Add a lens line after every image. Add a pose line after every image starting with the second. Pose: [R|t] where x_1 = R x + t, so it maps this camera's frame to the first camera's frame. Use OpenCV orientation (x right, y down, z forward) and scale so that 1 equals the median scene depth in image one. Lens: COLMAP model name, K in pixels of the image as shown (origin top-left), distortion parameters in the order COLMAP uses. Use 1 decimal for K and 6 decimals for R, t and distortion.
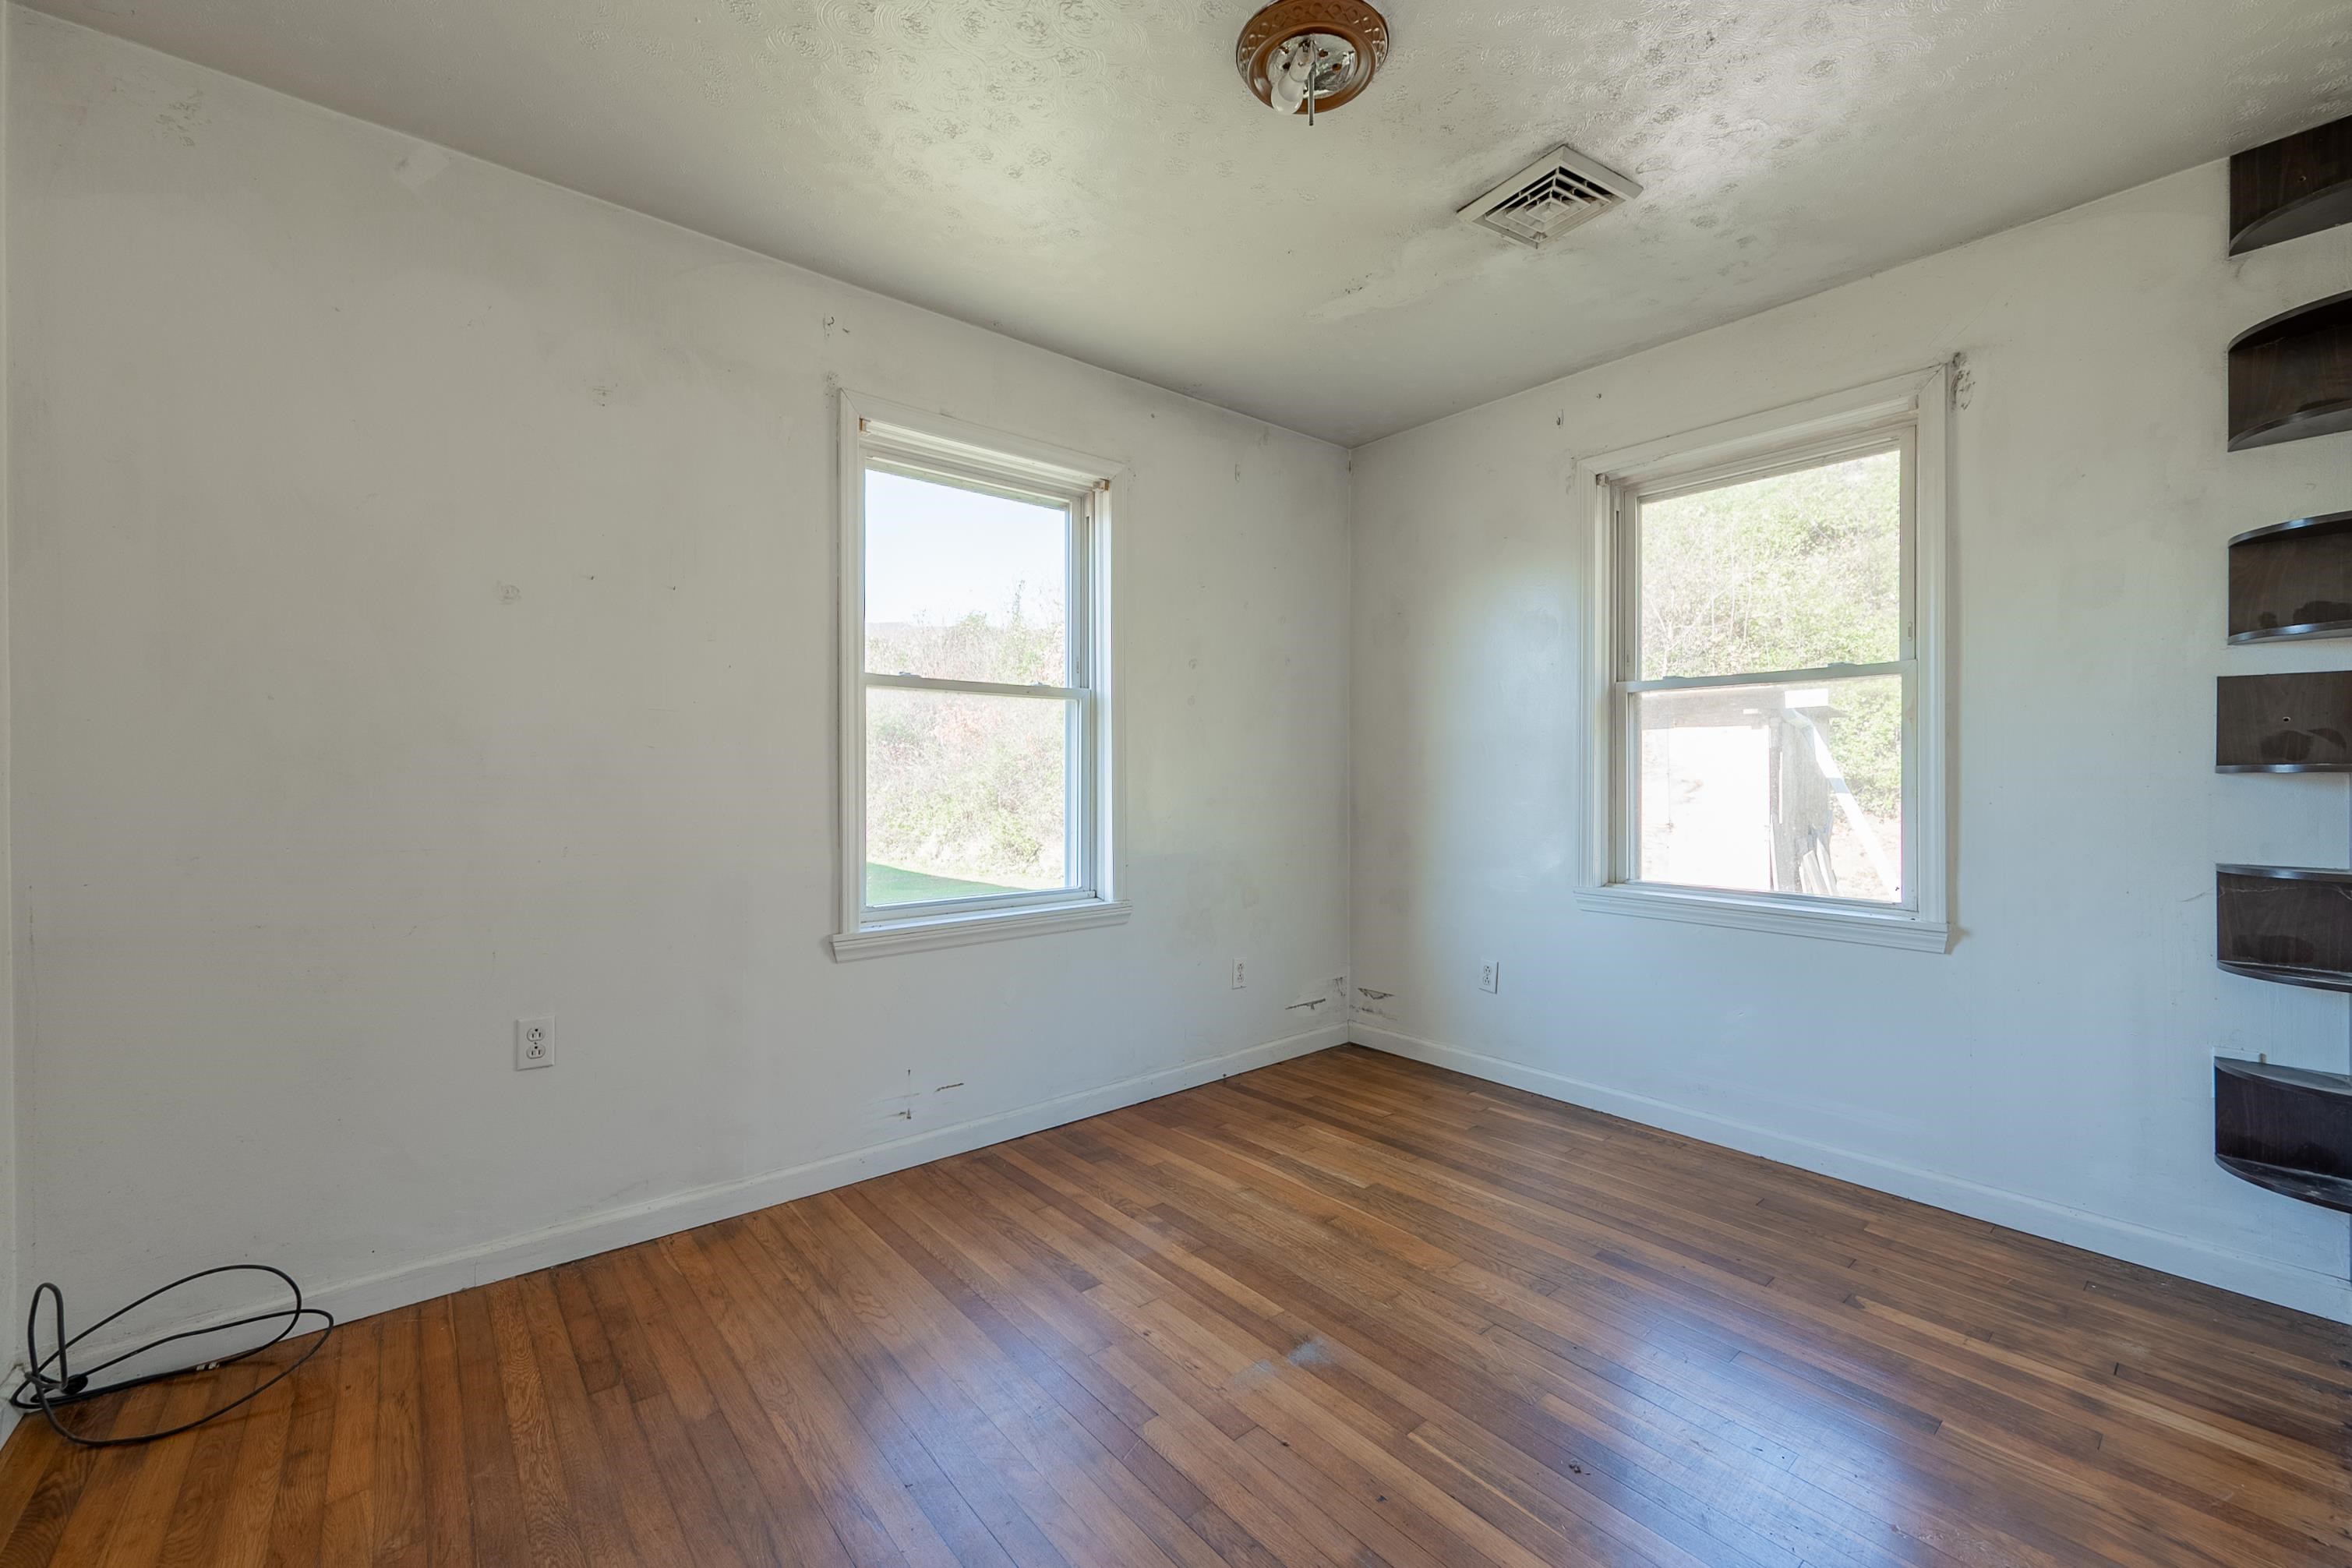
lens RADIAL K [[946.5, 0, 1169.0], [0, 946.5, 790.5], [0, 0, 1]] dist [0.001655, 0.000065]
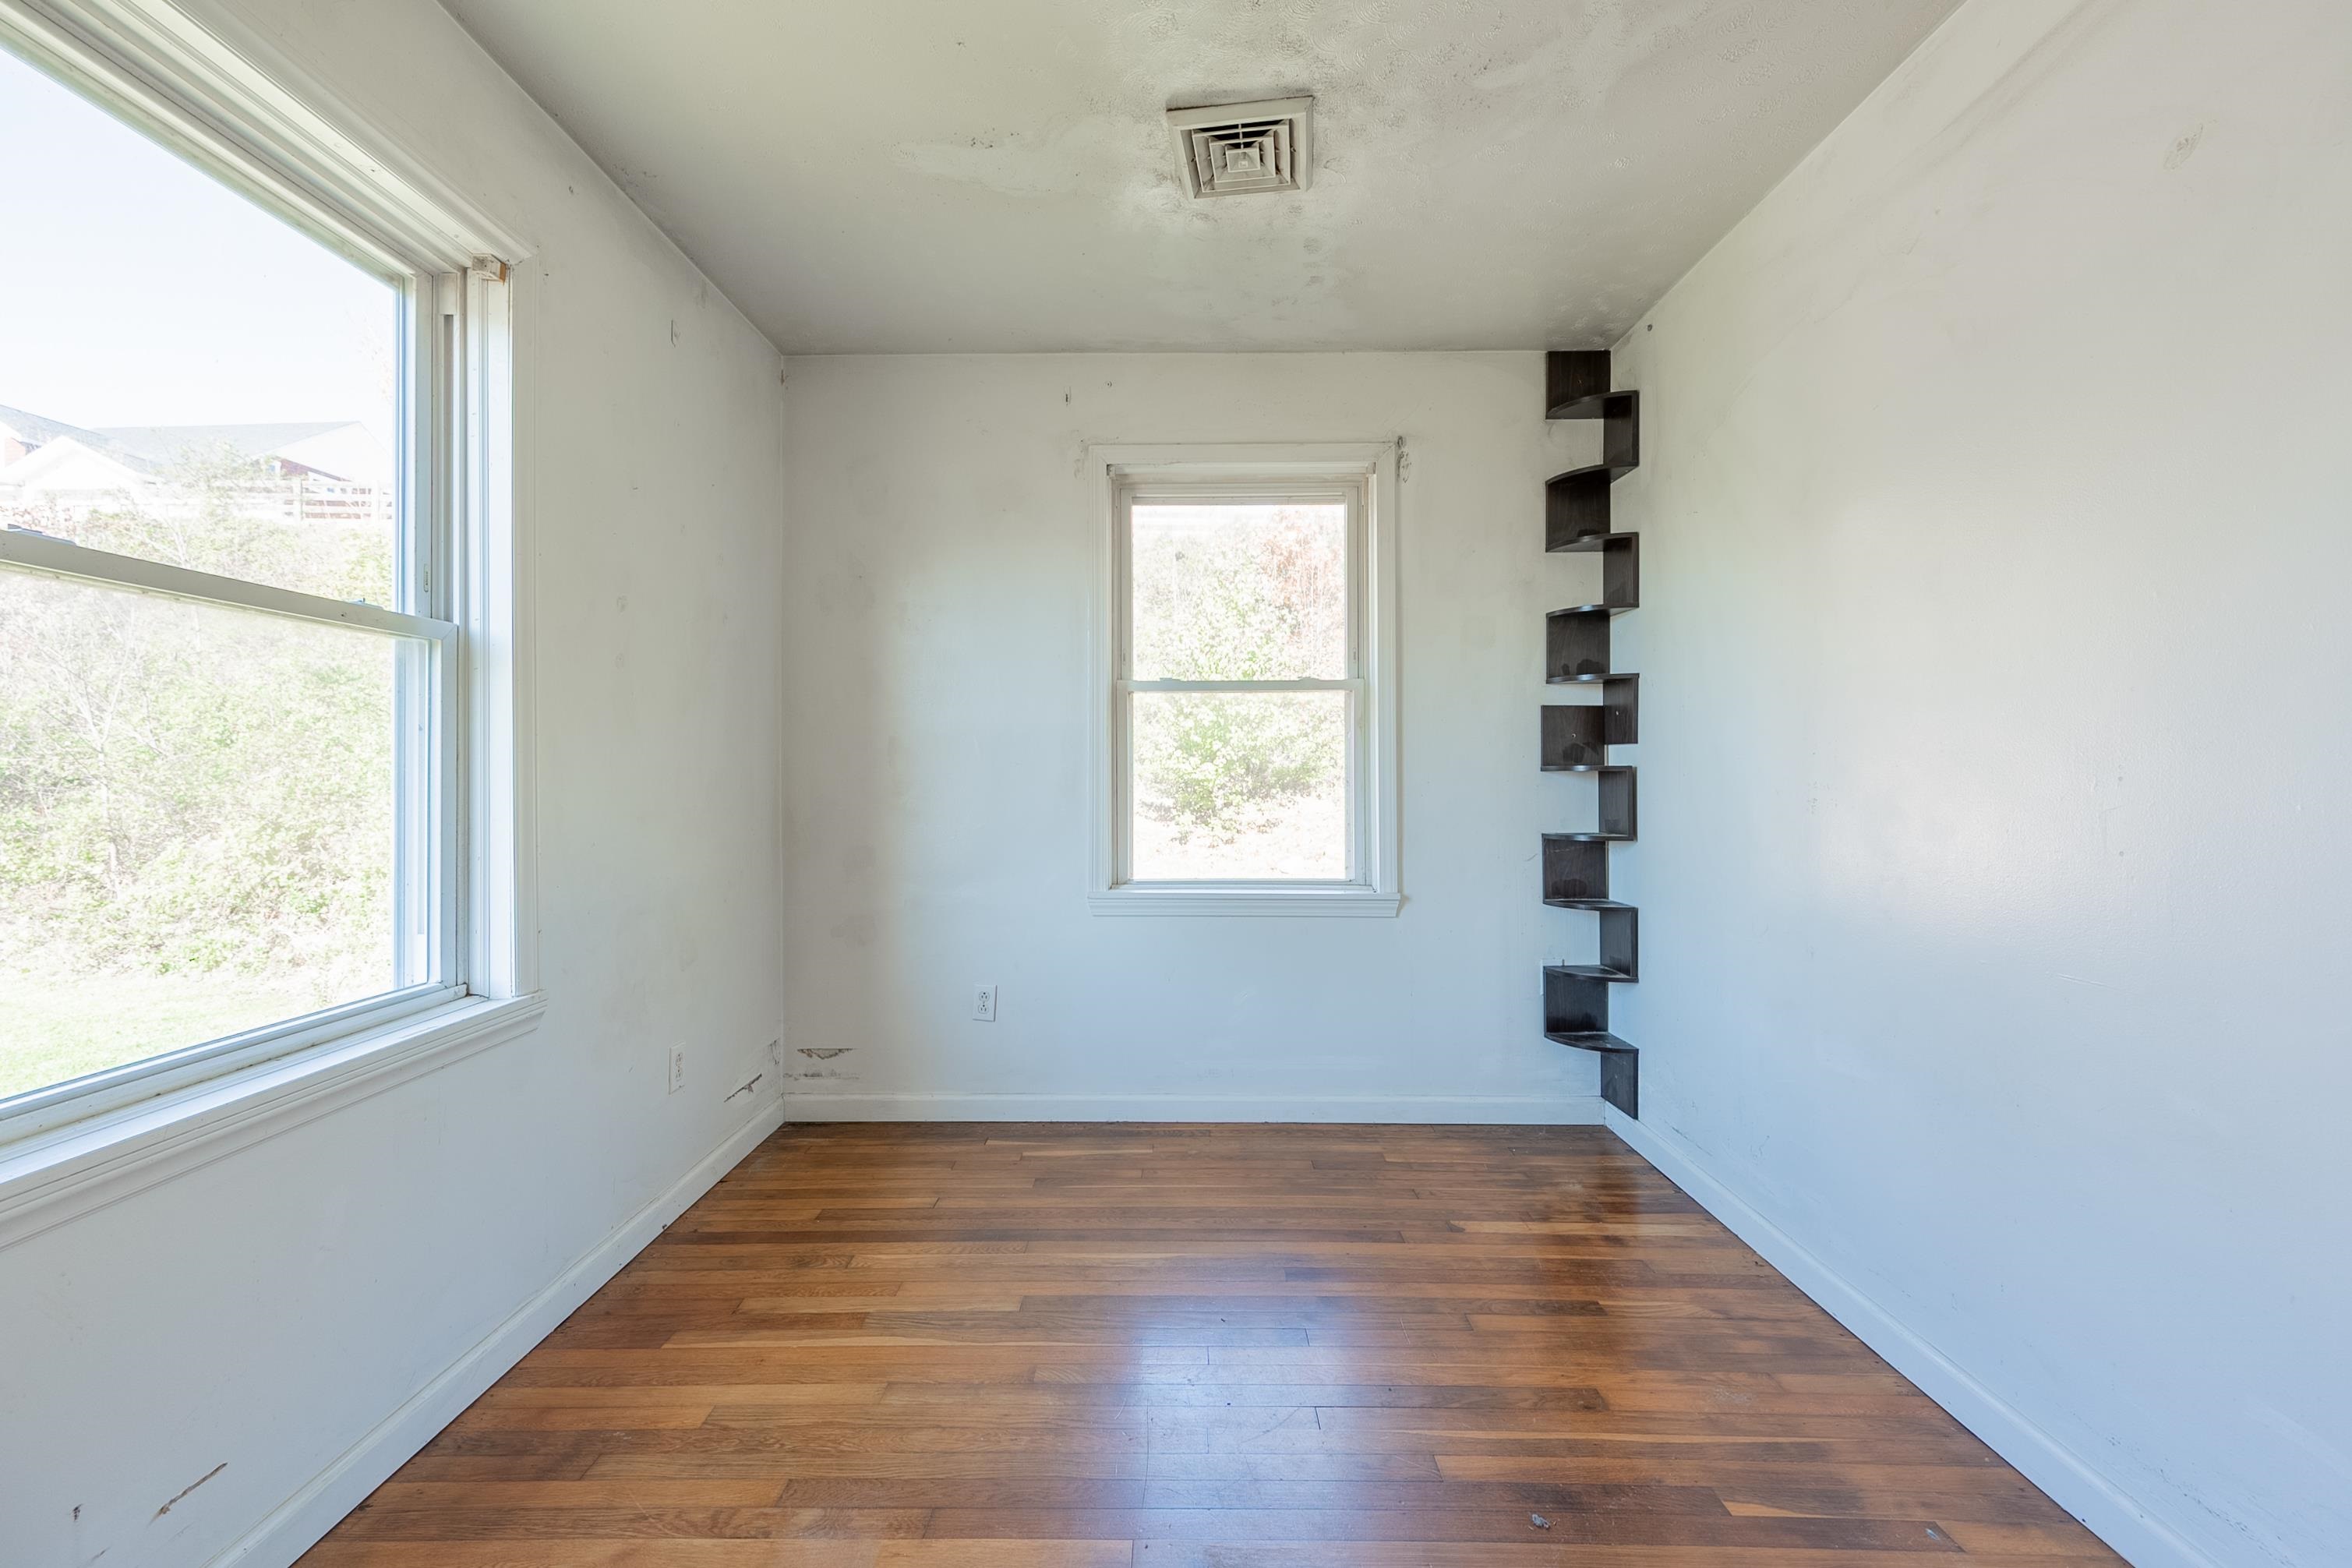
lens RADIAL K [[946.5, 0, 1175.5], [0, 946.5, 779.2], [0, 0, 1]] dist [0.001655, 0.000065]
pose [[0.644974, -0.007500, 0.764167, -0.267603], [0.016810, 0.999849, -0.004375, -0.006752], [-0.764019, 0.015668, 0.645003, 0.356489]]
